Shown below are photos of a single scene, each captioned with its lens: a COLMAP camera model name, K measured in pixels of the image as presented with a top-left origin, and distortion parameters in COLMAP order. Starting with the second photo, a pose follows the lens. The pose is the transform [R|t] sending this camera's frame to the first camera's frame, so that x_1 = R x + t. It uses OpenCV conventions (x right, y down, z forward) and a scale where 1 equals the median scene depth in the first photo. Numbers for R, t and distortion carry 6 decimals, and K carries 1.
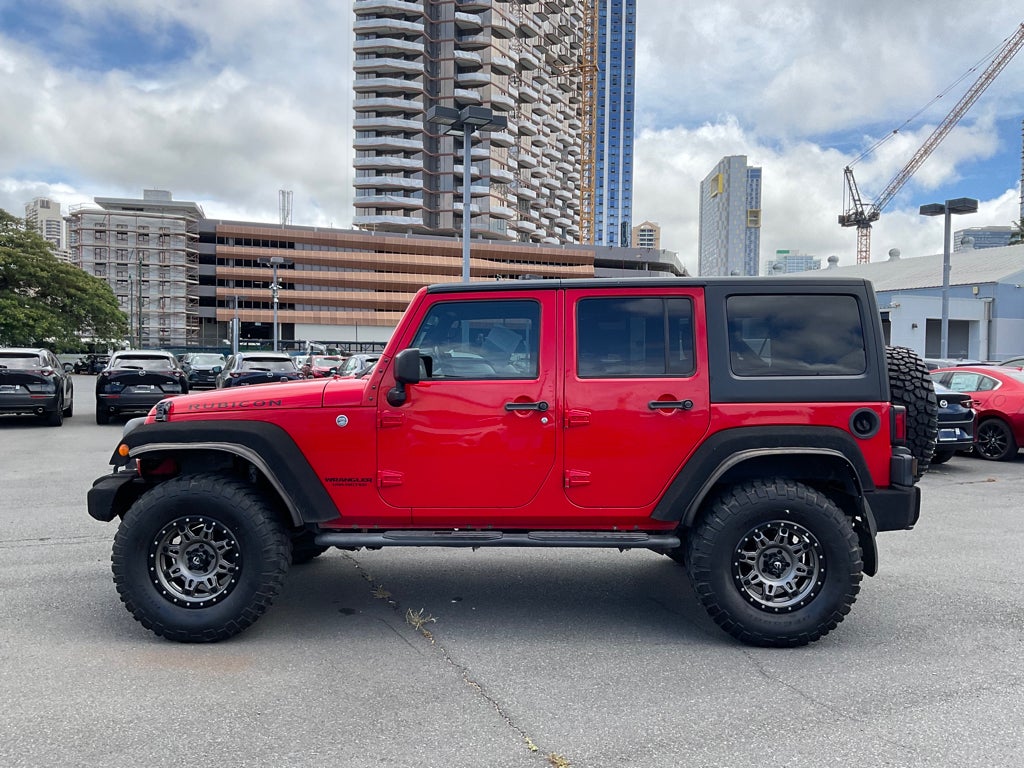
lens RADIAL K [[824.4, 0, 515.3], [0, 824.4, 380.7], [0, 0, 1]] dist [0.031096, -0.084092]
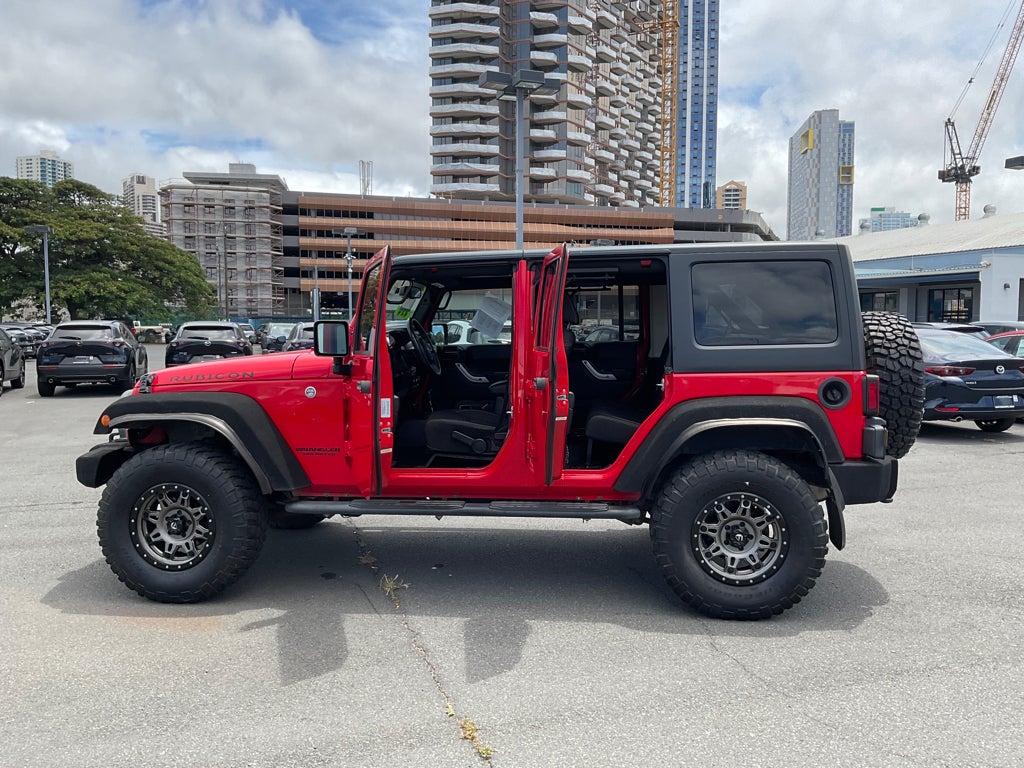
lens RADIAL K [[824.4, 0, 514.9], [0, 824.4, 384.3], [0, 0, 1]] dist [0.031096, -0.084092]
pose [[0.995774, -0.003724, -0.091761, 0.140766], [0.007816, 0.998989, 0.044278, -0.004694], [0.091503, -0.044808, 0.994796, 0.005095]]
